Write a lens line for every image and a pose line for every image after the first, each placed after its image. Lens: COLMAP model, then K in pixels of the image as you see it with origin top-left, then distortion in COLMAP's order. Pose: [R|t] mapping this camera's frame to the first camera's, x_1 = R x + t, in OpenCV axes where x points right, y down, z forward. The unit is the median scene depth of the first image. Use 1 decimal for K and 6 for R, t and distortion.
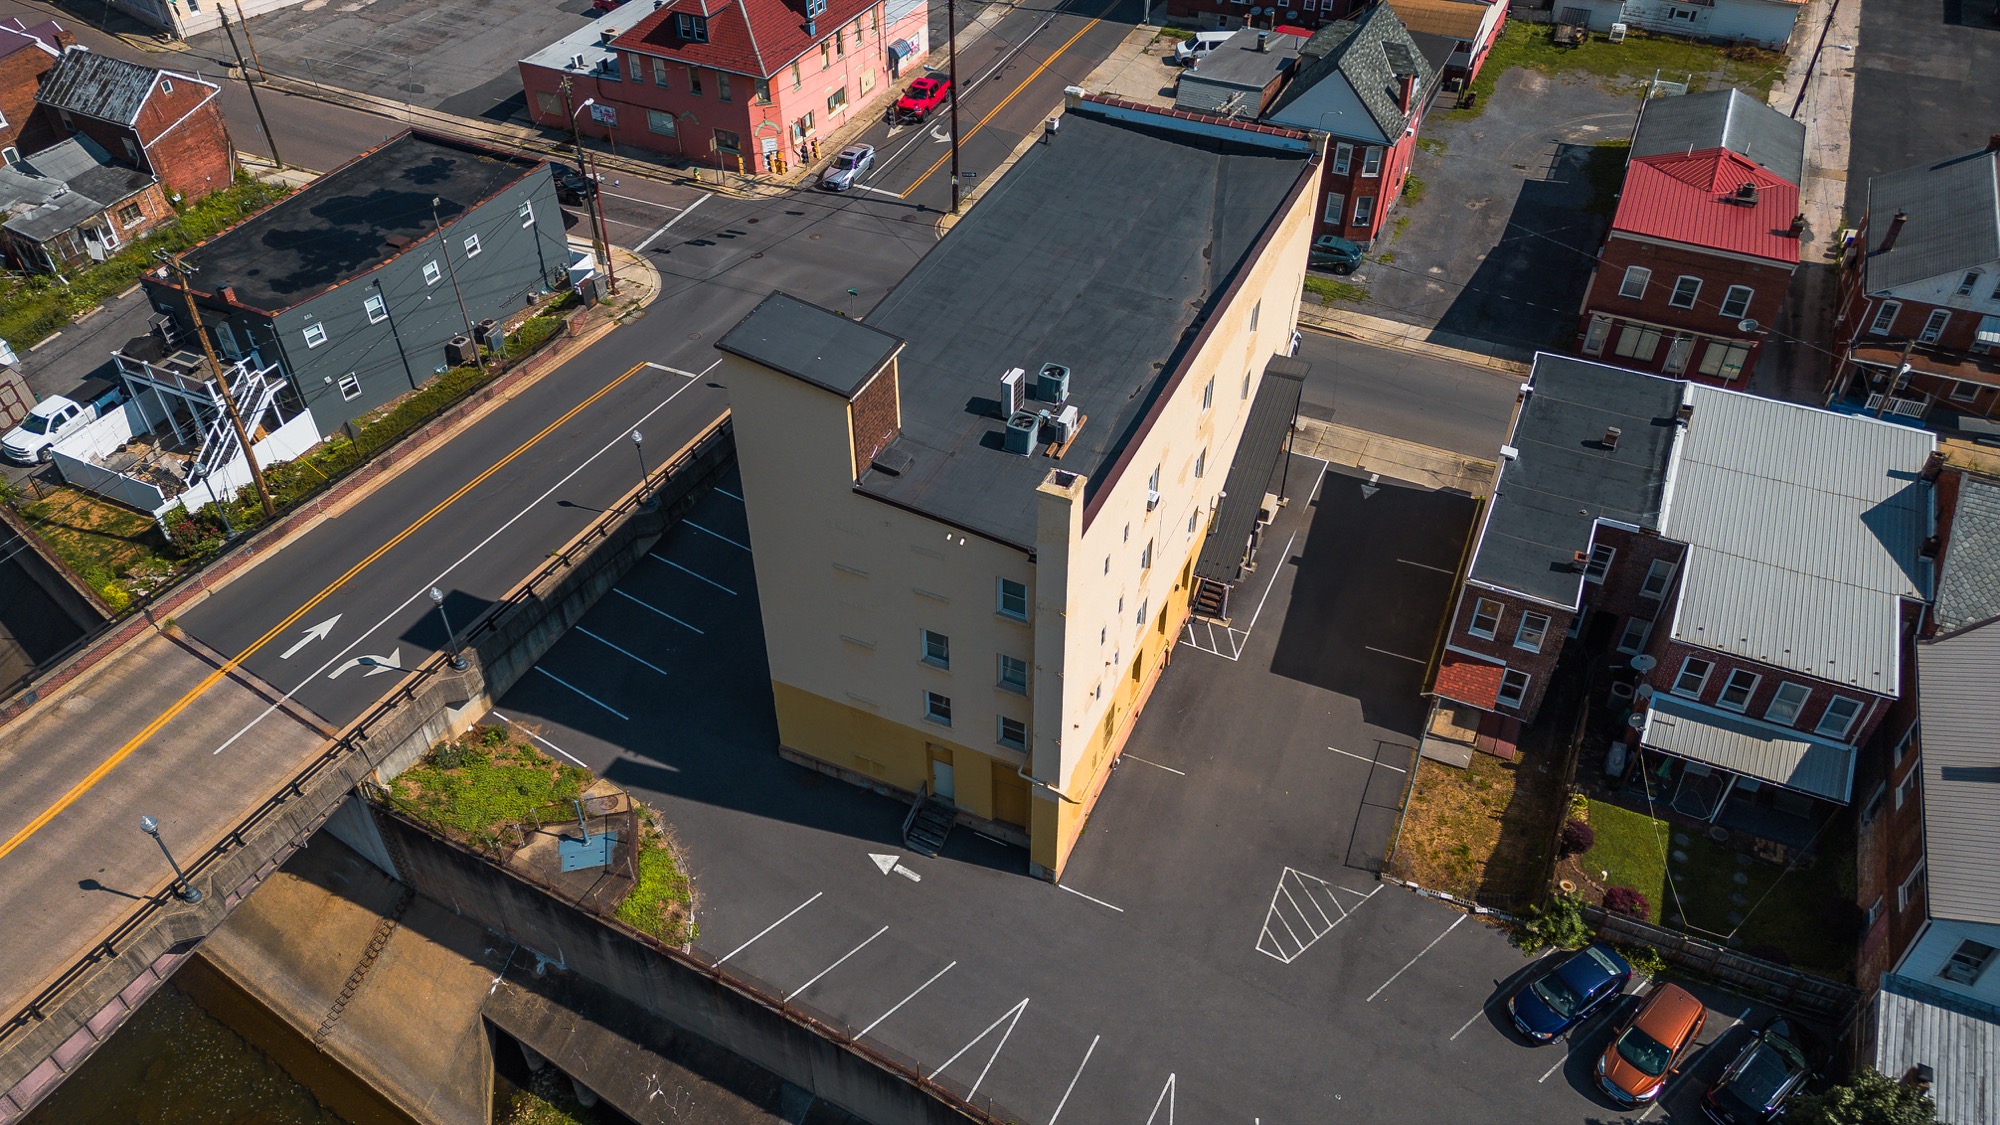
lens RADIAL K [[1403.5, 0, 1000.4], [0, 1403.5, 560.5], [0, 0, 1]] dist [0.076384, -0.072937]
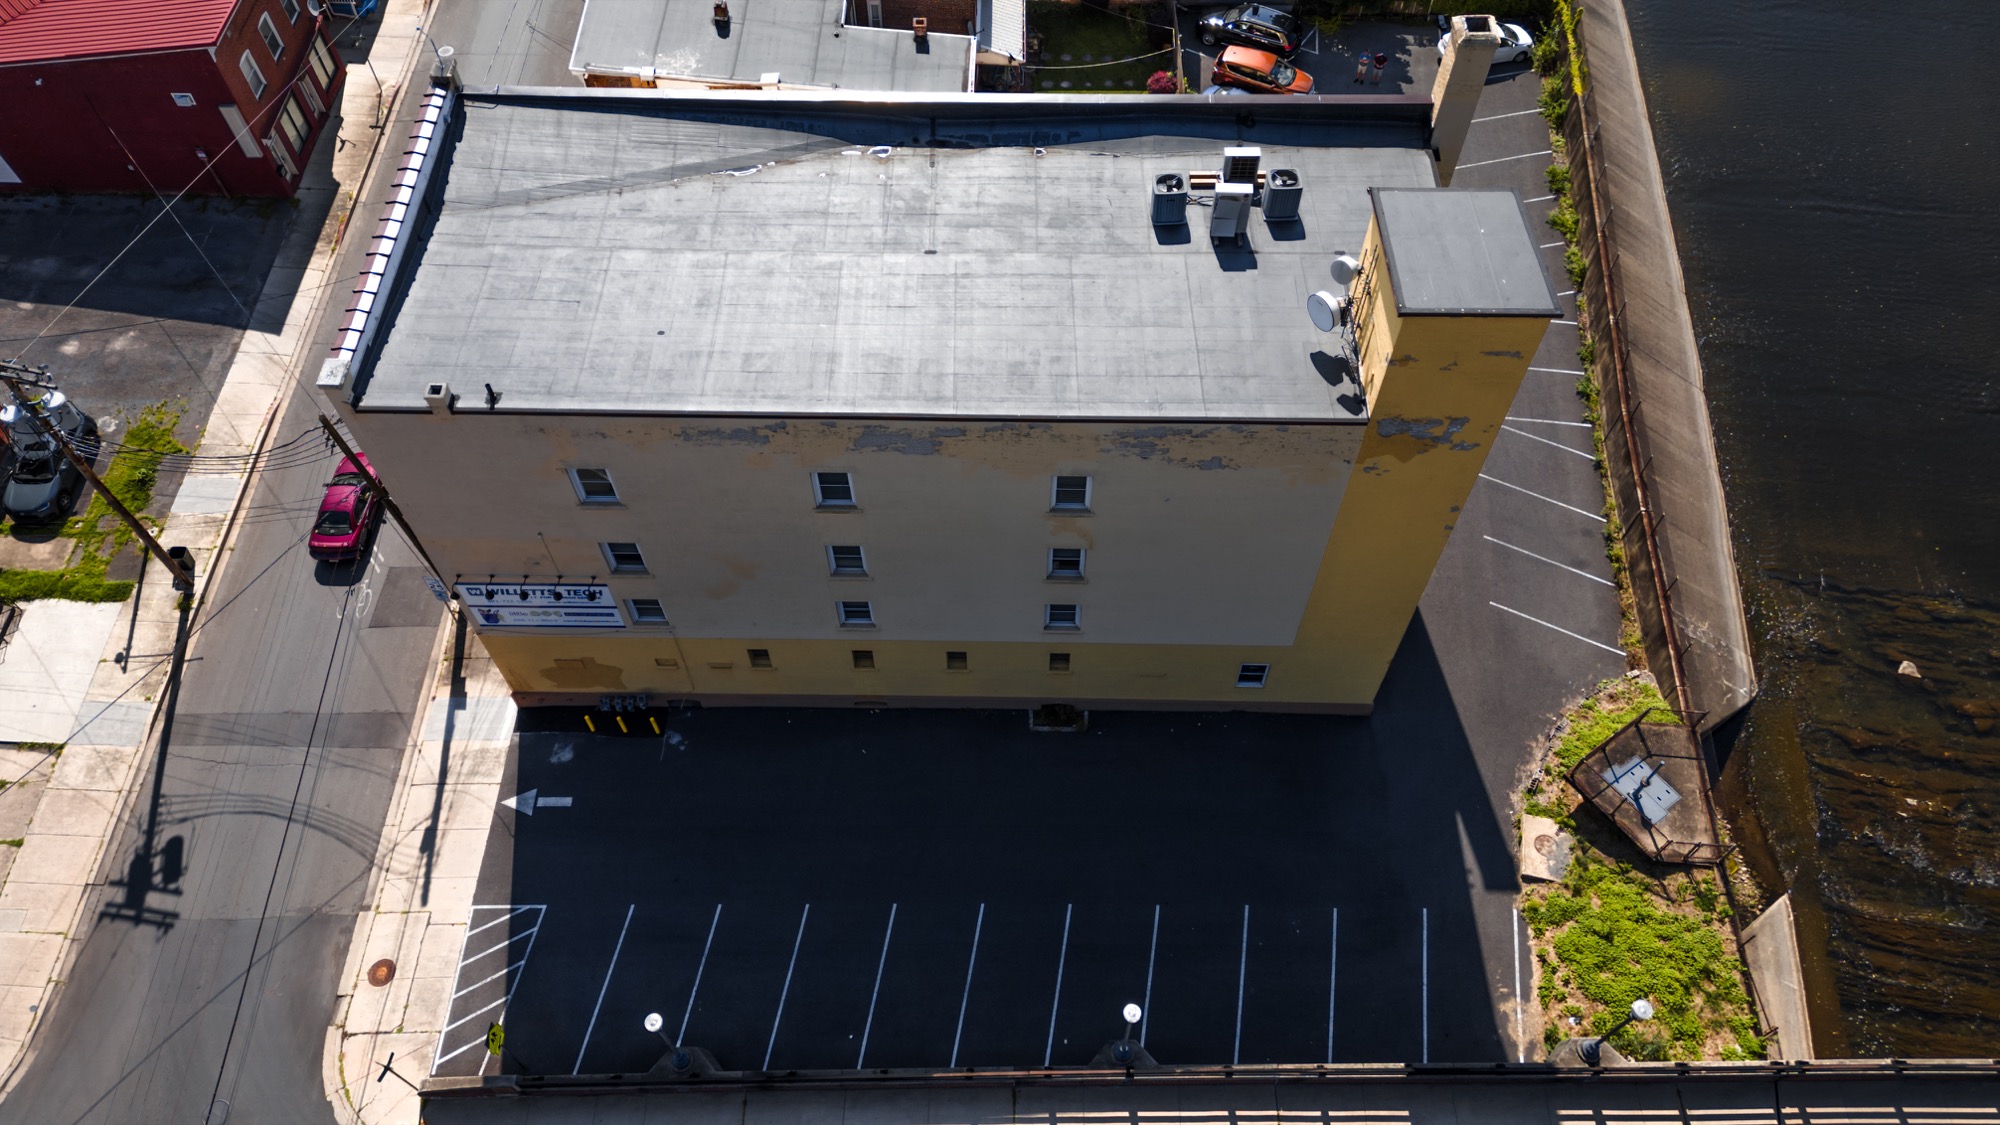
lens RADIAL K [[1403.5, 0, 1000.4], [0, 1403.5, 560.5], [0, 0, 1]] dist [0.076384, -0.072937]
pose [[-0.395309, -0.766570, 0.506065, -0.432738], [0.608746, 0.193942, 0.769295, -0.674875], [-0.687866, 0.612174, 0.389979, 0.777195]]
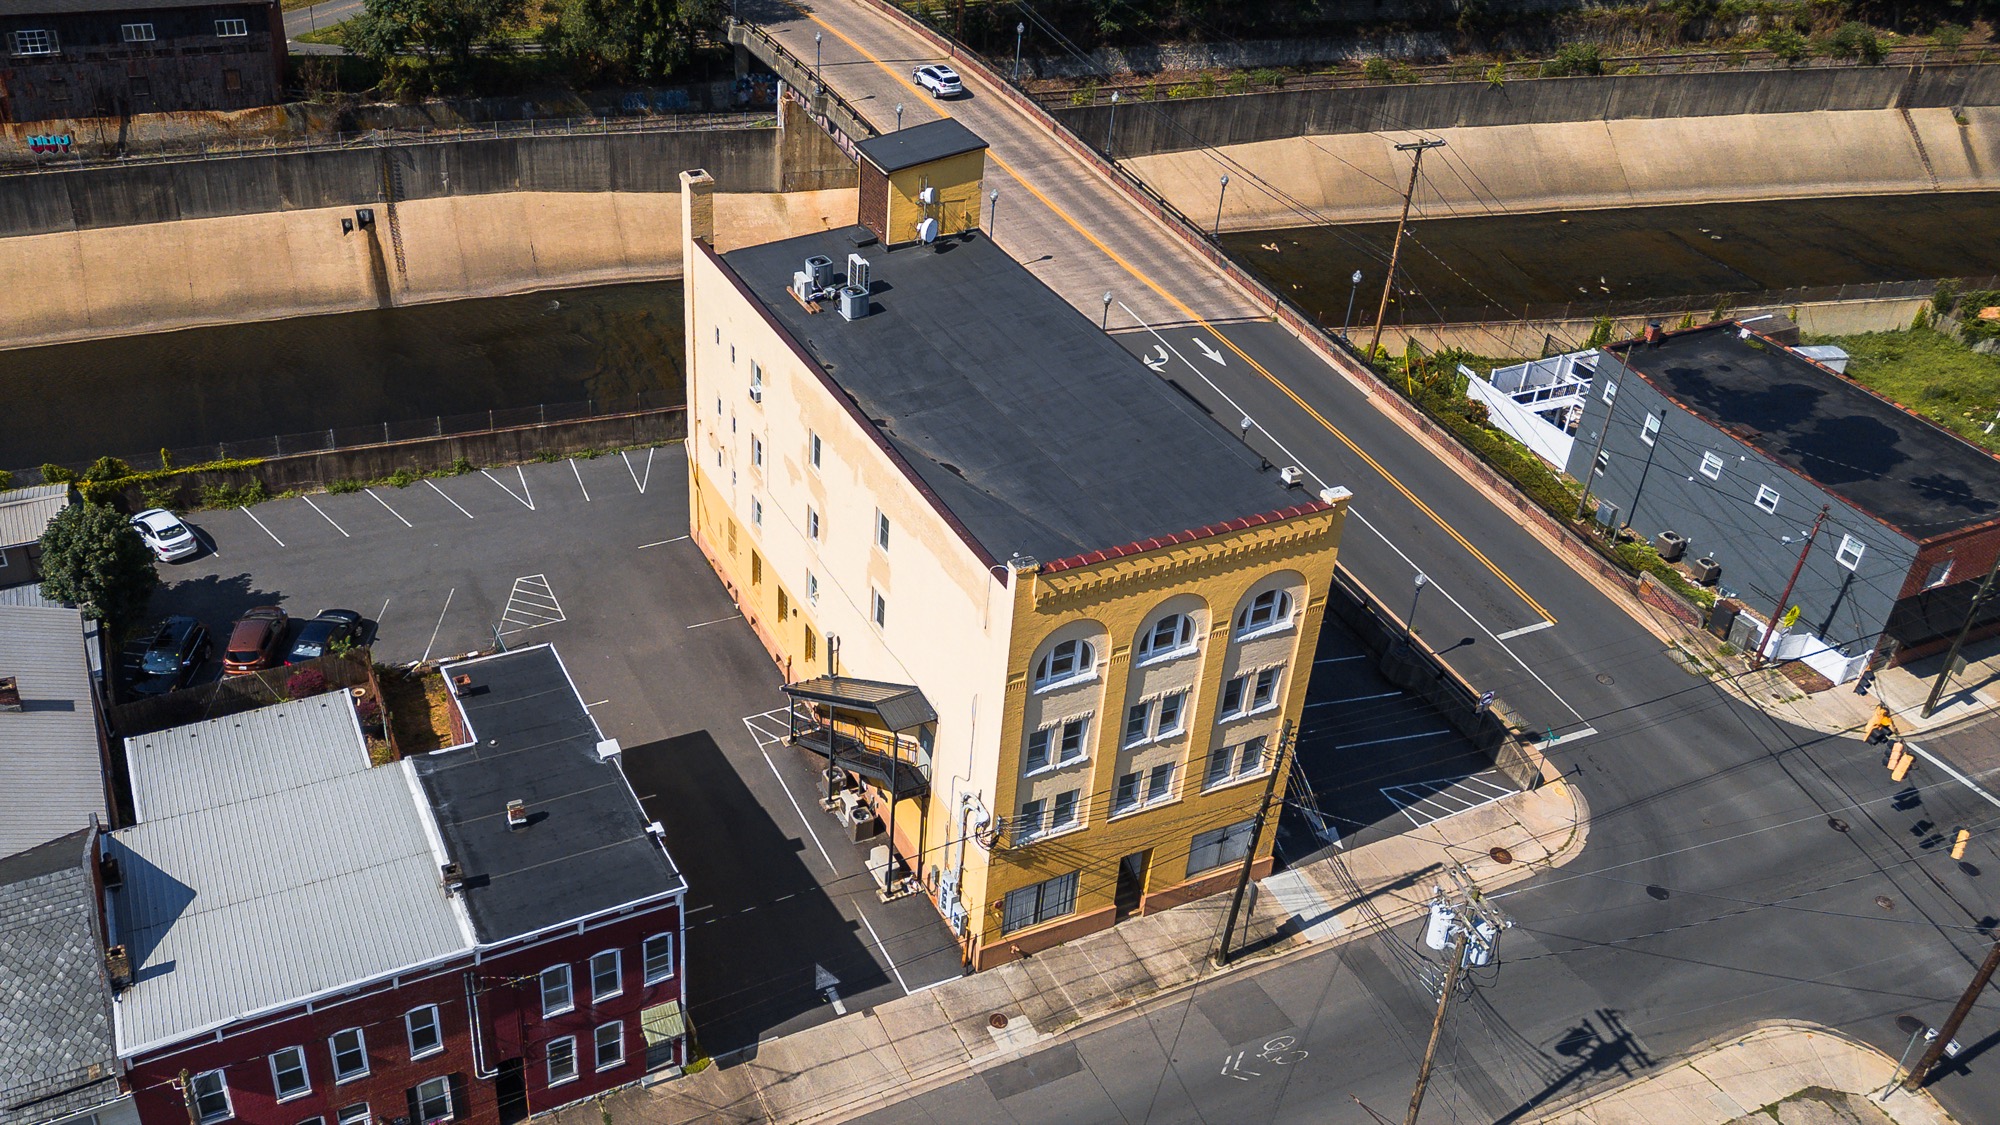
lens RADIAL K [[1709.2, 0, 848.6], [0, 1709.2, 547.0], [0, 0, 1]] dist [0.084235, -0.091256]
pose [[-0.664358, 0.392250, -0.636214, 0.897639], [-0.514928, 0.376766, 0.769998, -1.000914], [0.541735, 0.839159, -0.048327, 1.091876]]
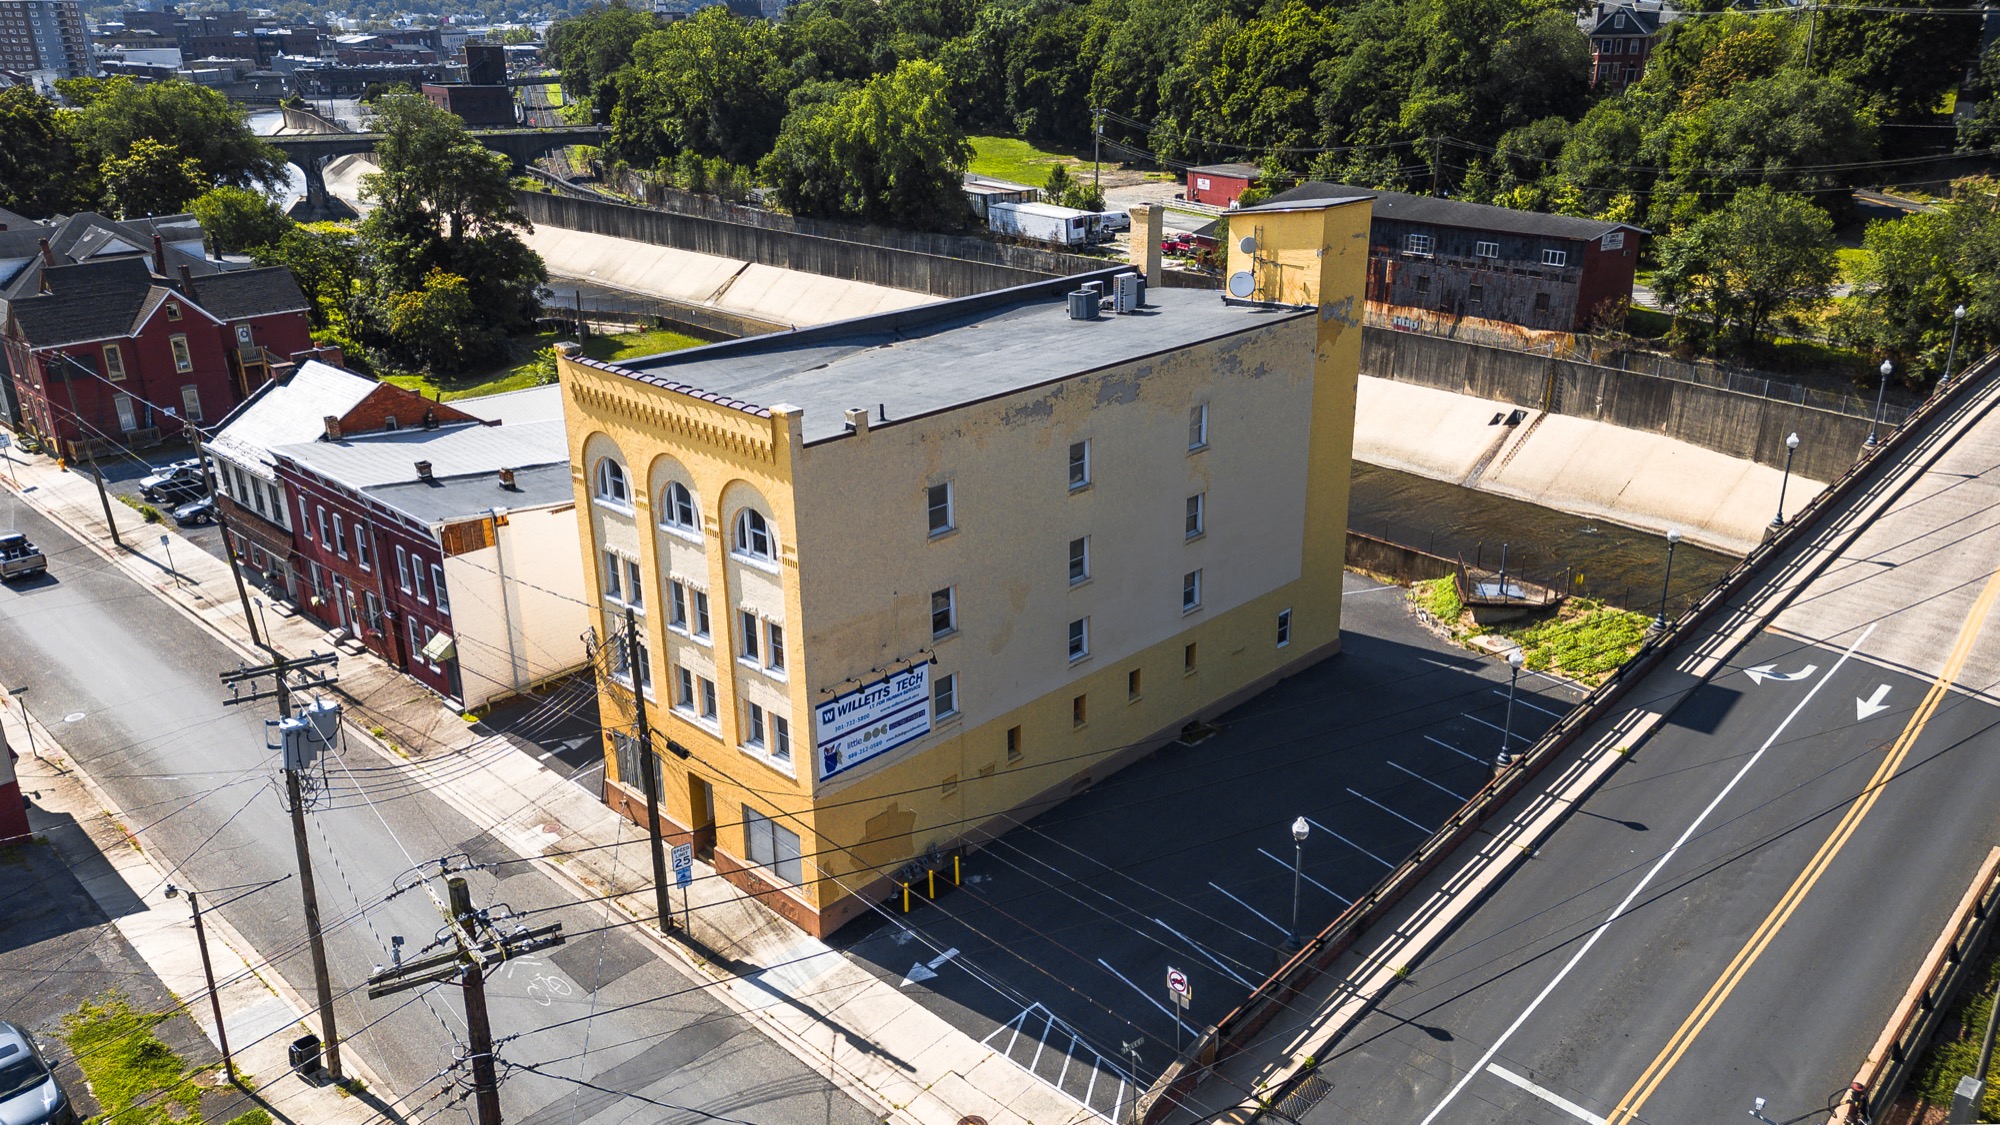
lens RADIAL K [[1473.7, 0, 1000.0], [0, 1473.7, 562.5], [0, 0, 1]] dist [0.090716, -0.095373]
pose [[-0.936876, -0.112978, 0.330906, -0.286234], [0.239206, 0.483170, 0.842215, -0.939406], [-0.255036, 0.868207, -0.425645, 1.519033]]
